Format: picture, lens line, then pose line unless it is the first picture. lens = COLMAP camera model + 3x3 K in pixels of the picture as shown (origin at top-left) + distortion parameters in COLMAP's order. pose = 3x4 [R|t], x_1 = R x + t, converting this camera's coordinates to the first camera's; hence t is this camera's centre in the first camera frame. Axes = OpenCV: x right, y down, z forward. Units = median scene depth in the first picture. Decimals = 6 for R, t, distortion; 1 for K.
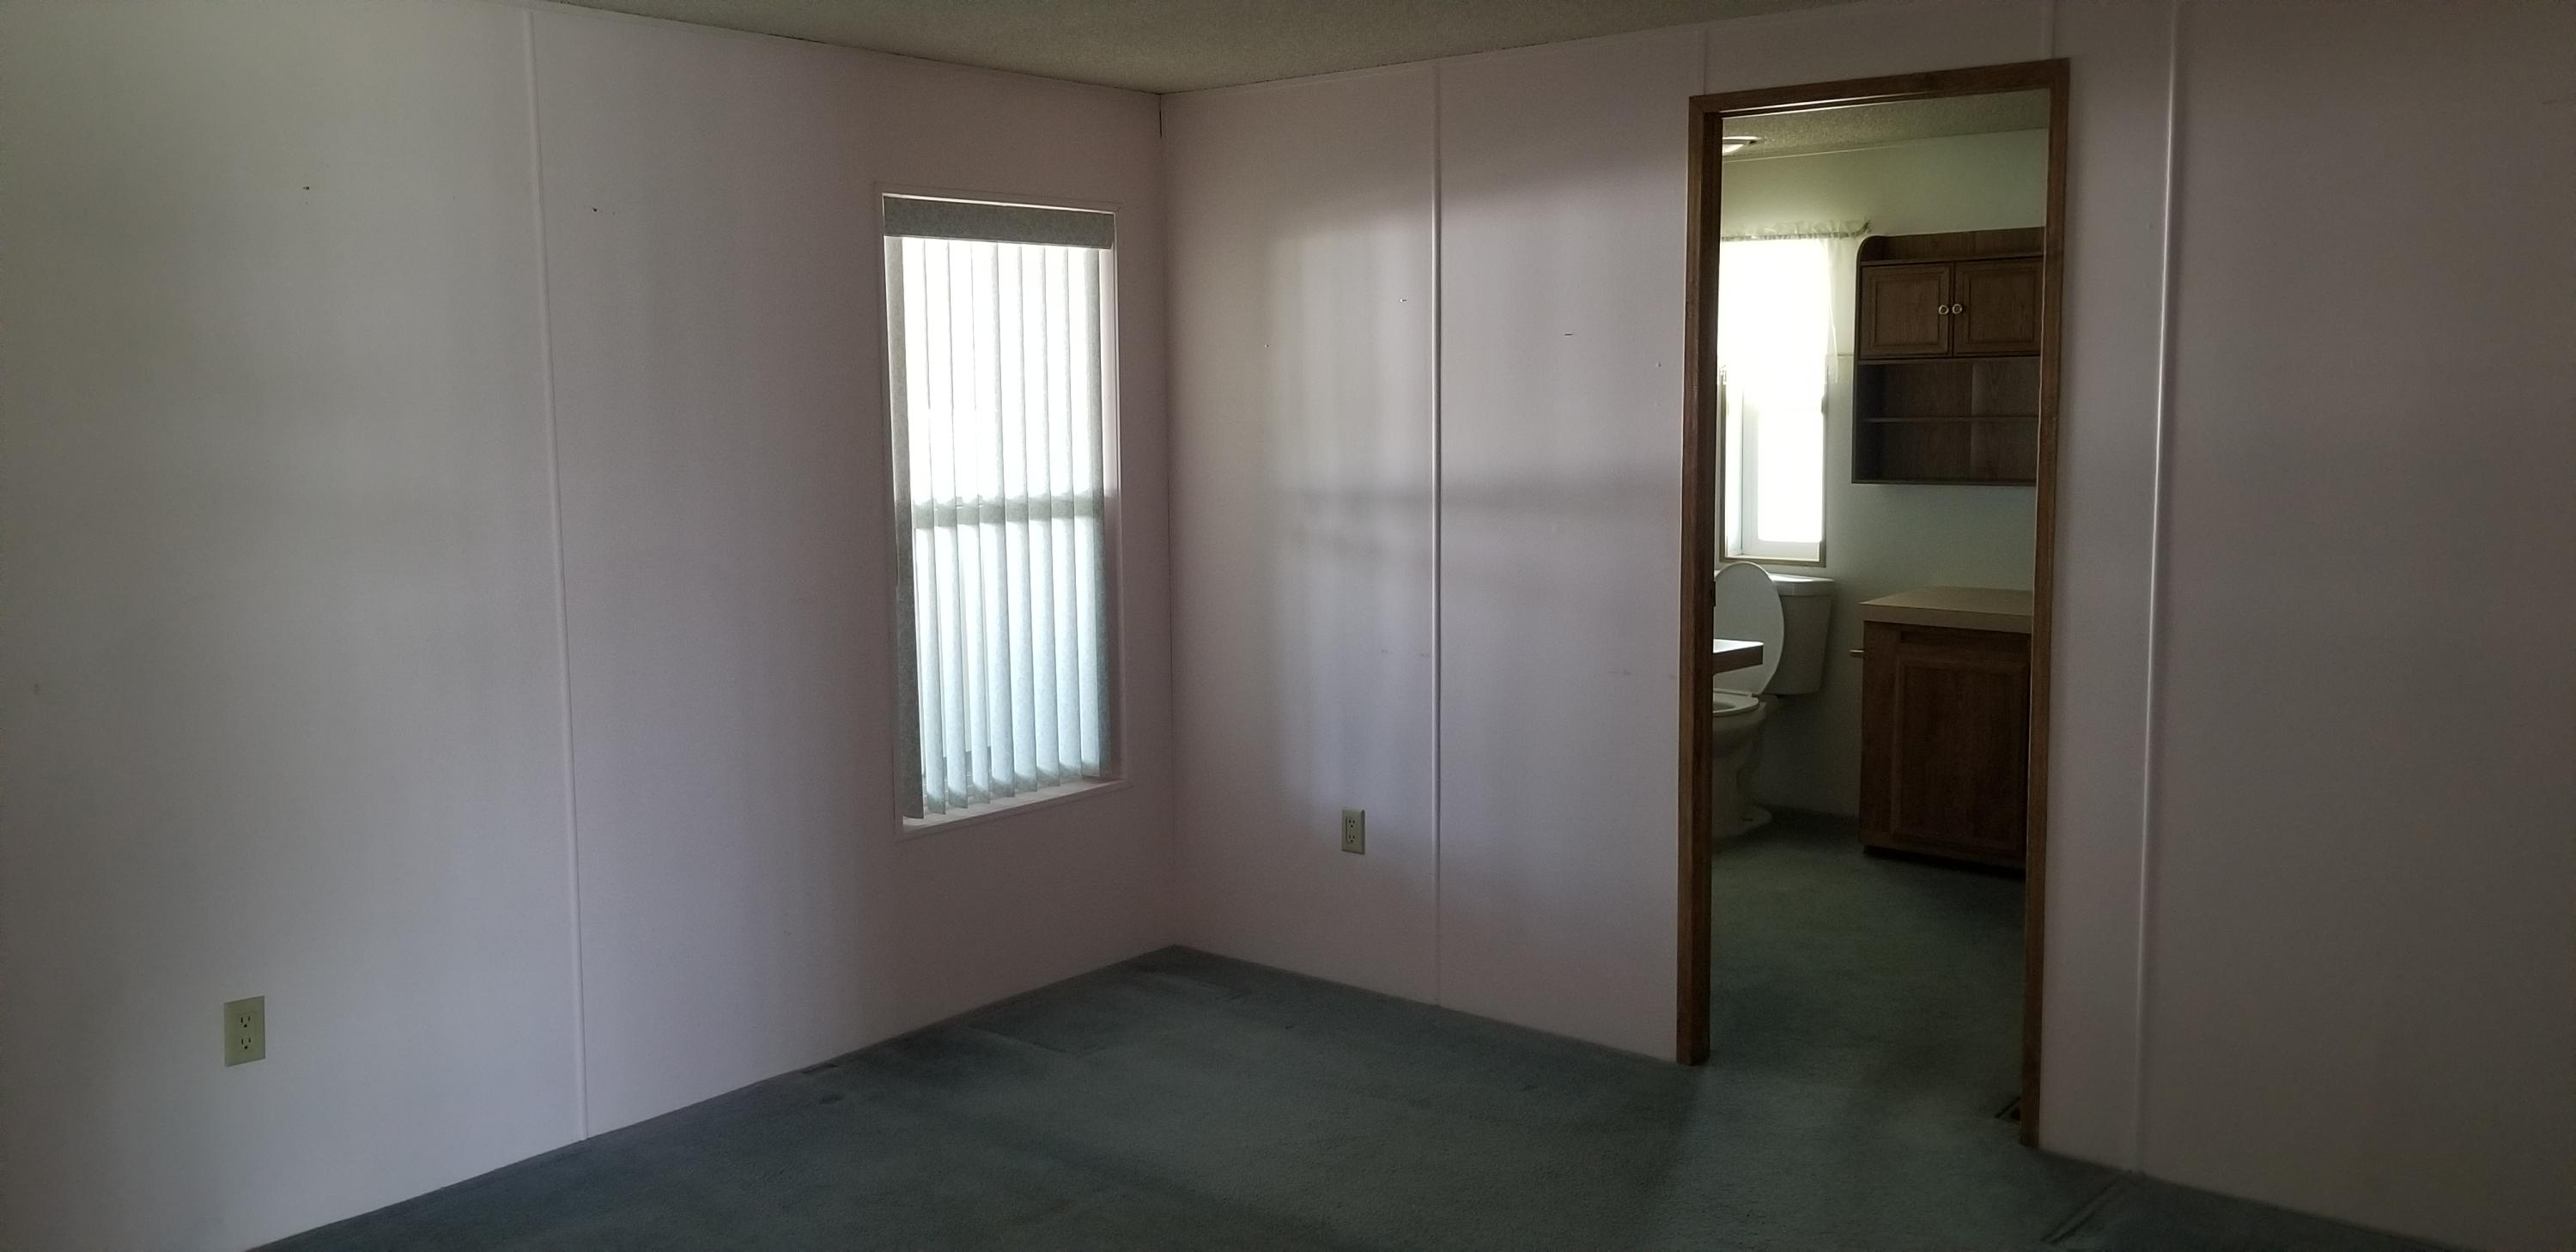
lens RADIAL K [[2031.5, 0, 1273.9], [0, 2031.5, 628.0], [0, 0, 1]] dist [0.060976, -0.079572]
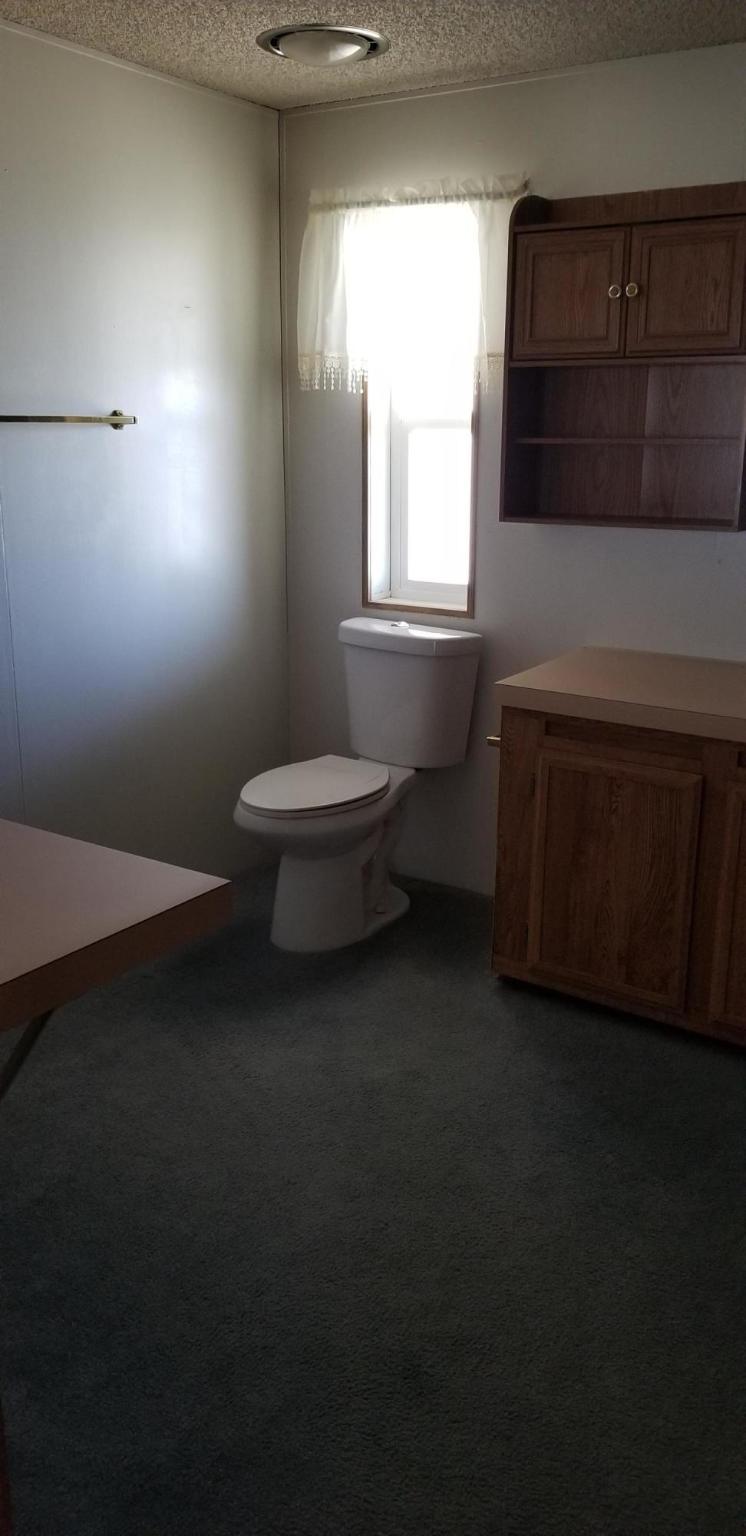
lens RADIAL K [[1211.3, 0, 380.9], [0, 1211.3, 775.2], [0, 0, 1]] dist [0.060976, -0.079572]
pose [[0.992933, -0.014895, 0.117739, 0.180968], [-0.004252, 0.986990, 0.160724, -0.049445], [-0.118601, -0.160088, 0.979952, 0.524947]]
